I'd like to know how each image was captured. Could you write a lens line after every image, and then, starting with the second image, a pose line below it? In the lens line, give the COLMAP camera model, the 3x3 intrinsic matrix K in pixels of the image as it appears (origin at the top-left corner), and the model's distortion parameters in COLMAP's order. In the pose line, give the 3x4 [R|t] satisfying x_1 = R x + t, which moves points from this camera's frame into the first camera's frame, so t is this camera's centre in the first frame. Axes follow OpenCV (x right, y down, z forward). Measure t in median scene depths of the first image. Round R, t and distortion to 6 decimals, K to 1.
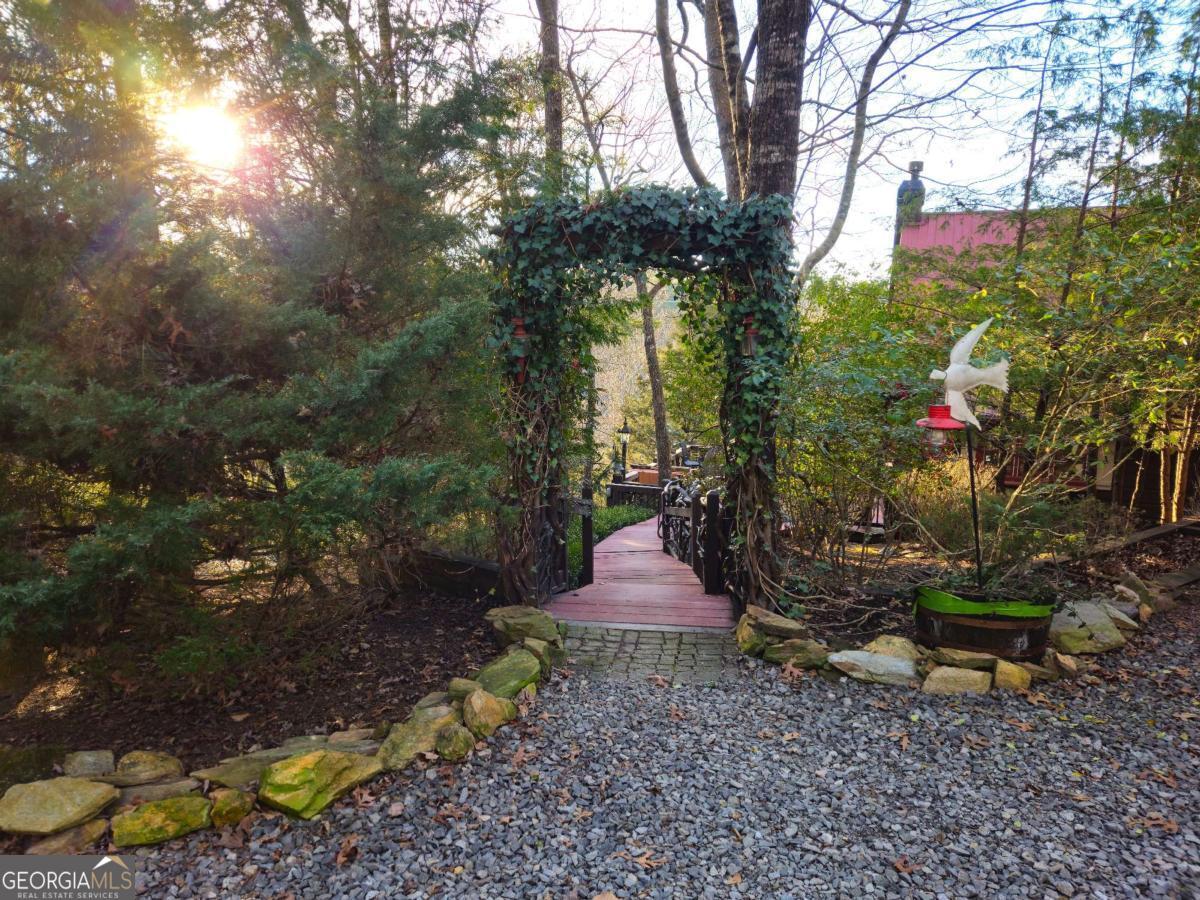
lens RADIAL K [[841.7, 0, 595.8], [0, 841.7, 445.3], [0, 0, 1]] dist [0.090608, -0.065756]
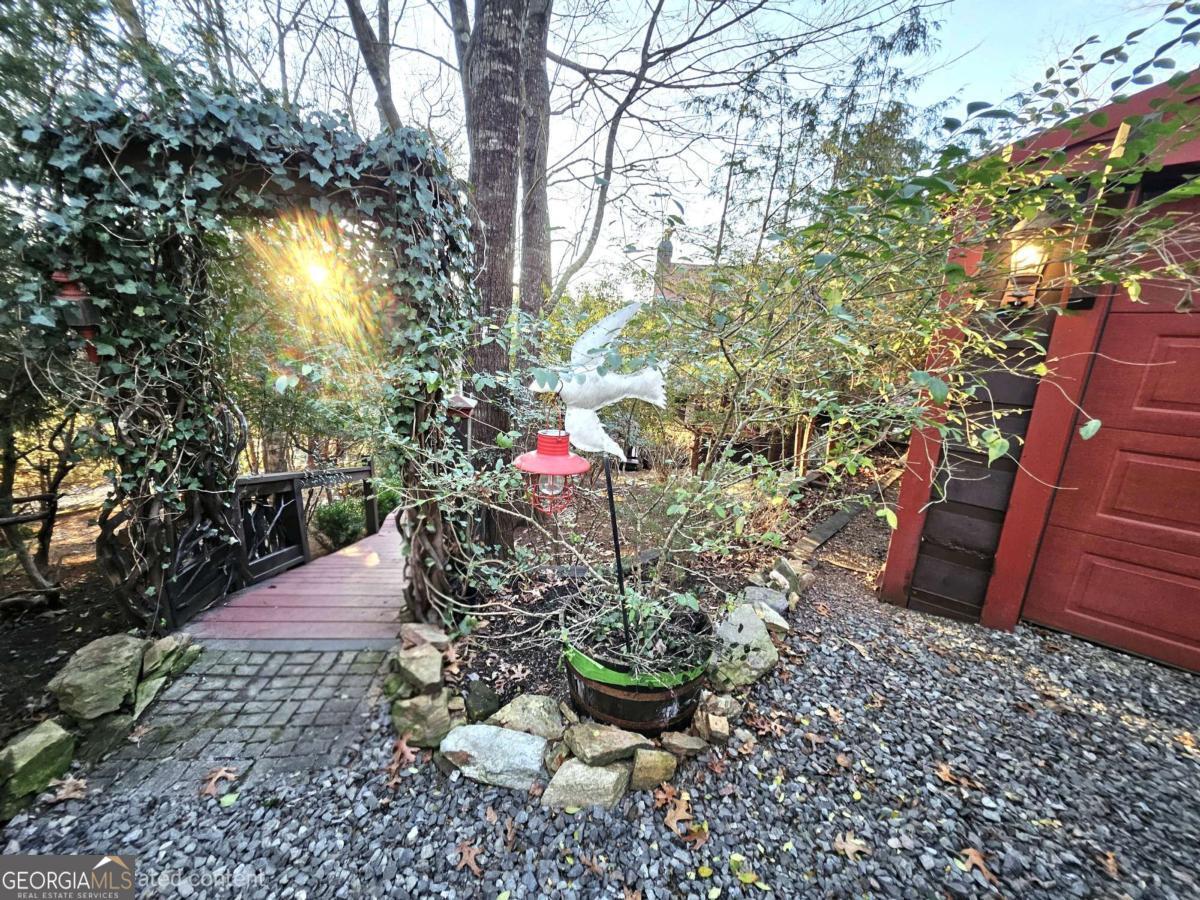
lens RADIAL K [[471.2, 0, 594.1], [0, 471.2, 454.2], [0, 0, 1]] dist [0.001408, 0.000323]
pose [[0.980555, -0.000384, 0.196245, 0.284247], [-0.022924, 0.992928, 0.116486, -0.056033], [-0.194902, -0.118719, 0.973611, 0.512775]]
